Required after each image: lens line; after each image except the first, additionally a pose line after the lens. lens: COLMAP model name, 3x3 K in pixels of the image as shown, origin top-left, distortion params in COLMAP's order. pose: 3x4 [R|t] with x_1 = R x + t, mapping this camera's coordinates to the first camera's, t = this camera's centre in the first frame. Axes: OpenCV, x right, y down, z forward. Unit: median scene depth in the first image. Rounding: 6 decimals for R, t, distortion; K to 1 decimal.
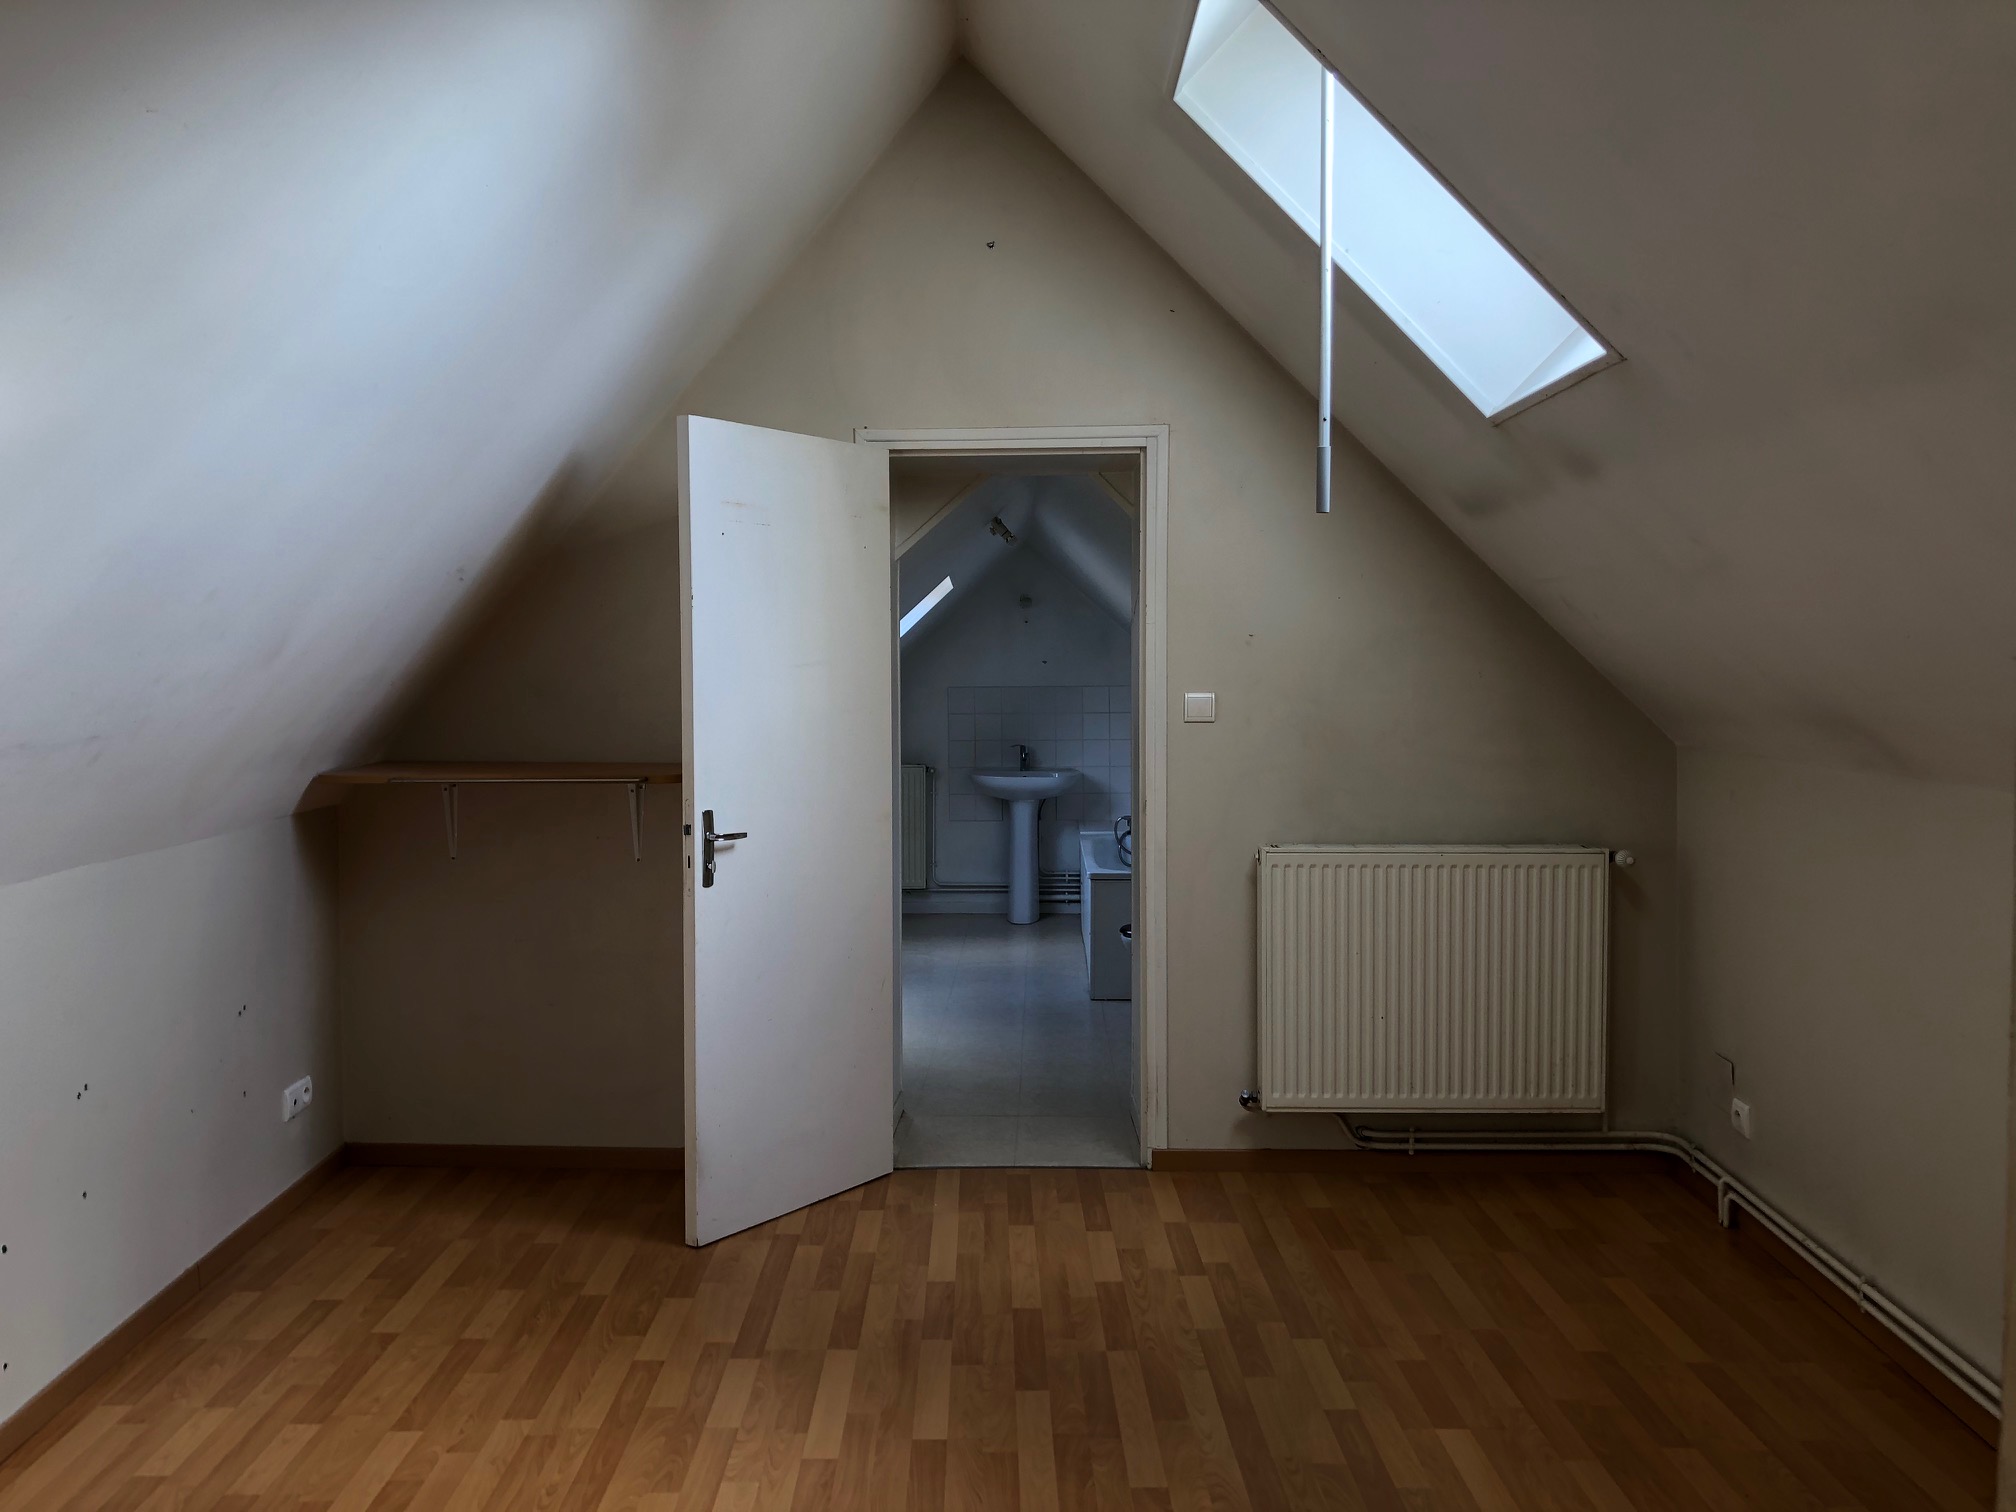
lens RADIAL K [[1652.9, 0, 1011.4], [0, 1652.9, 756.6], [0, 0, 1]] dist [-0.002554, -0.000608]
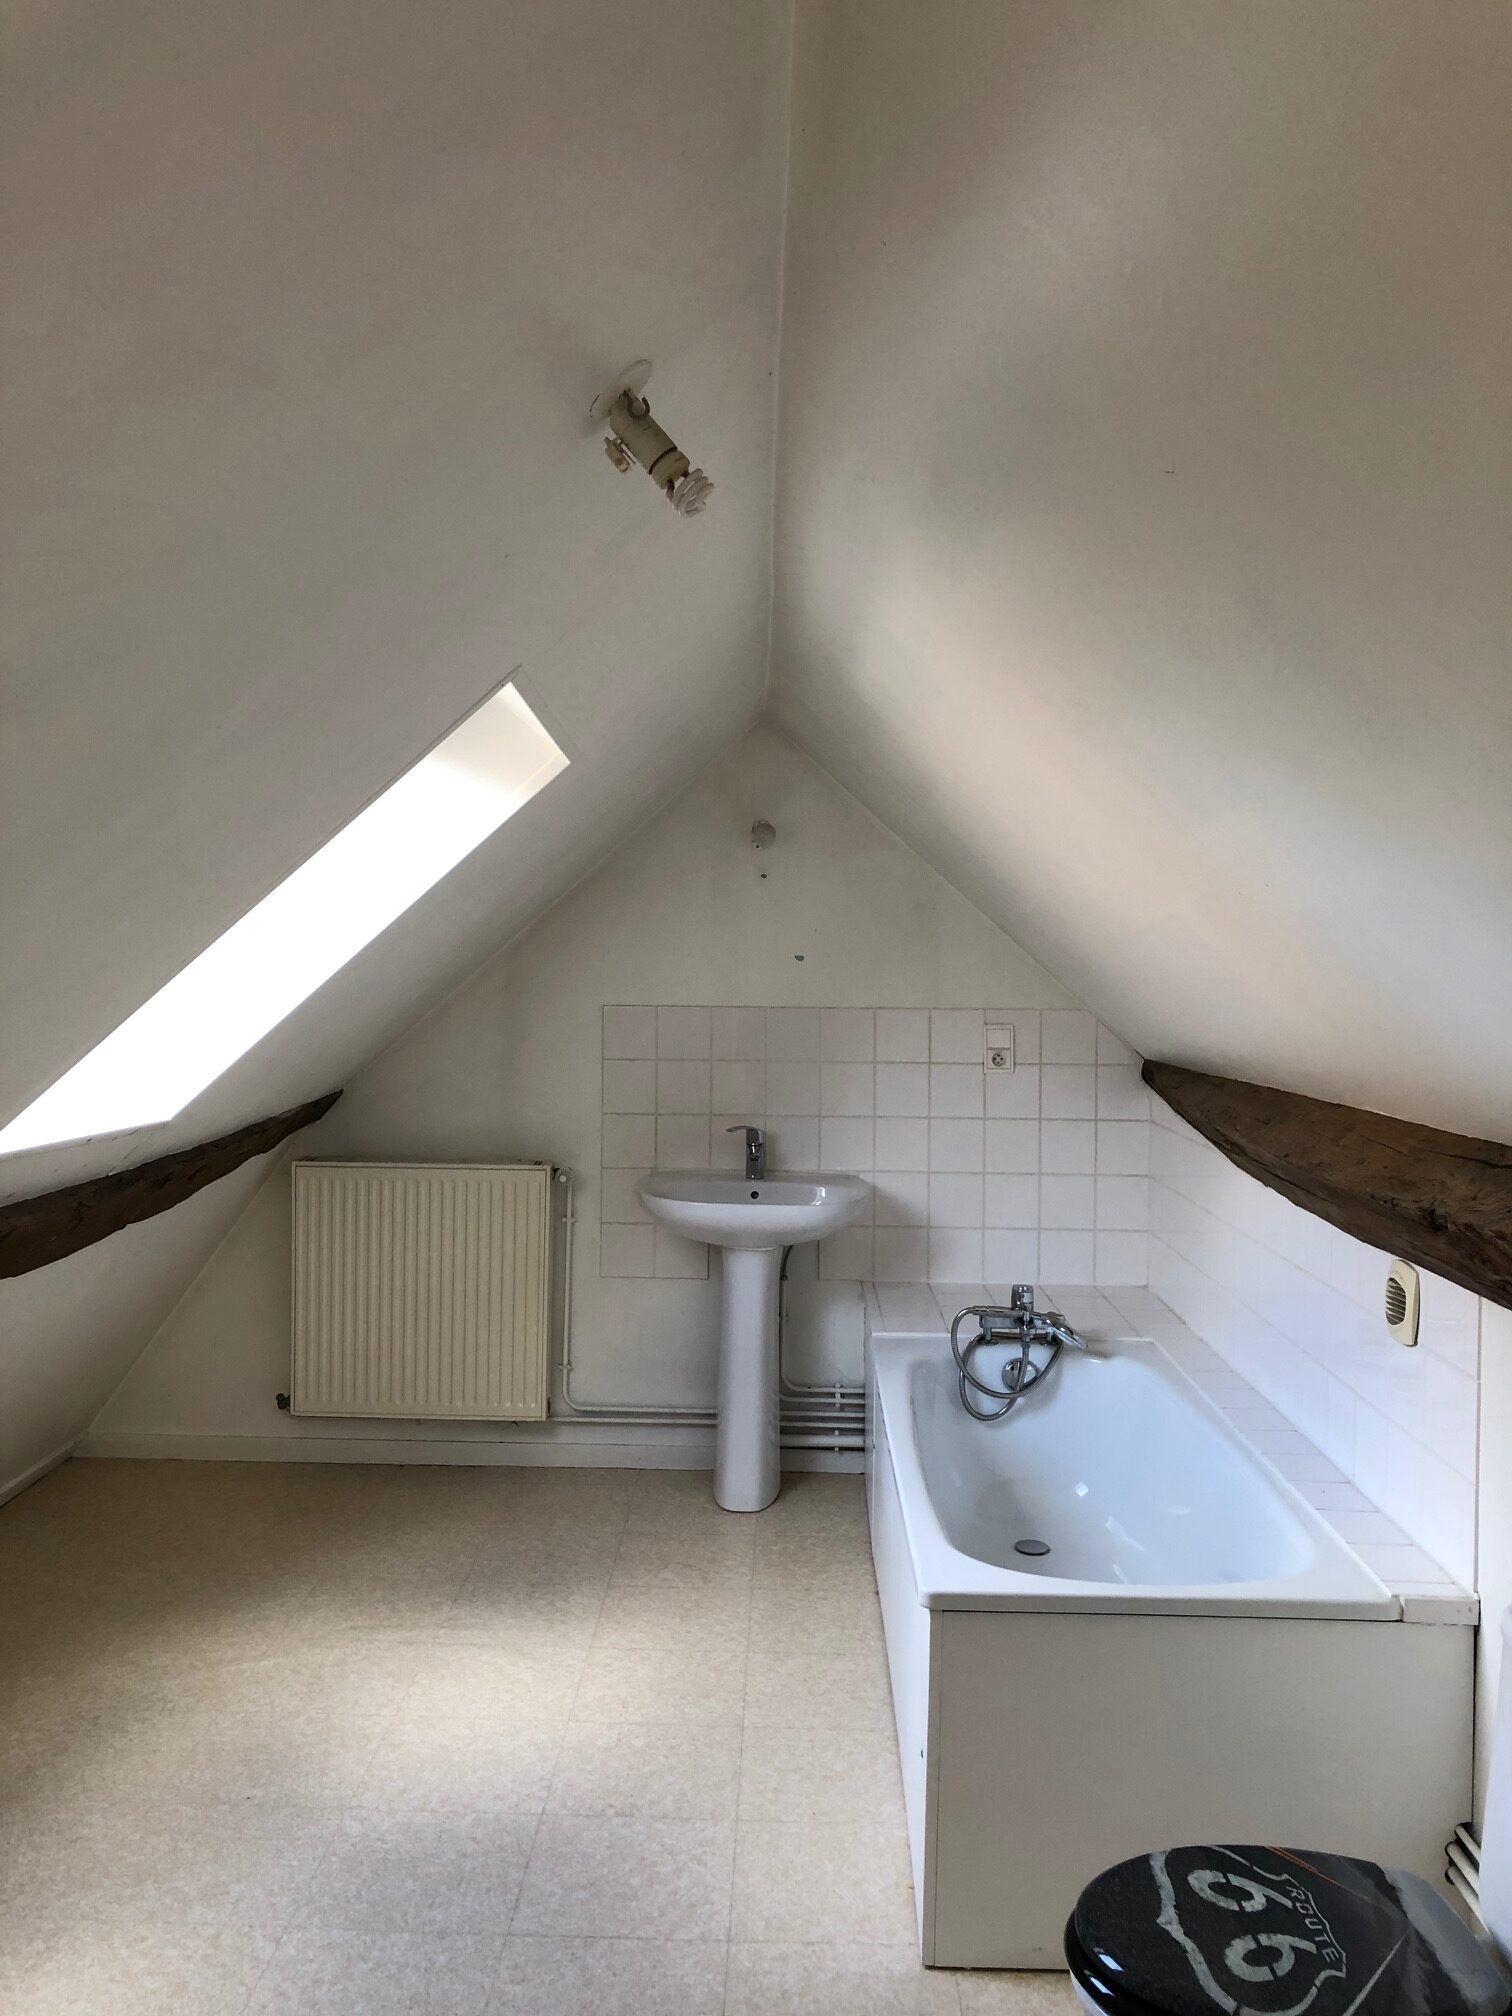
lens RADIAL K [[1652.9, 0, 752.5], [0, 1652.9, 1004.8], [0, 0, 1]] dist [-0.002554, -0.000608]
pose [[0.999838, 0.017319, -0.004919, 0.008854], [-0.017443, 0.999501, -0.026331, -0.030066], [0.004461, 0.026413, 0.999641, 0.509663]]
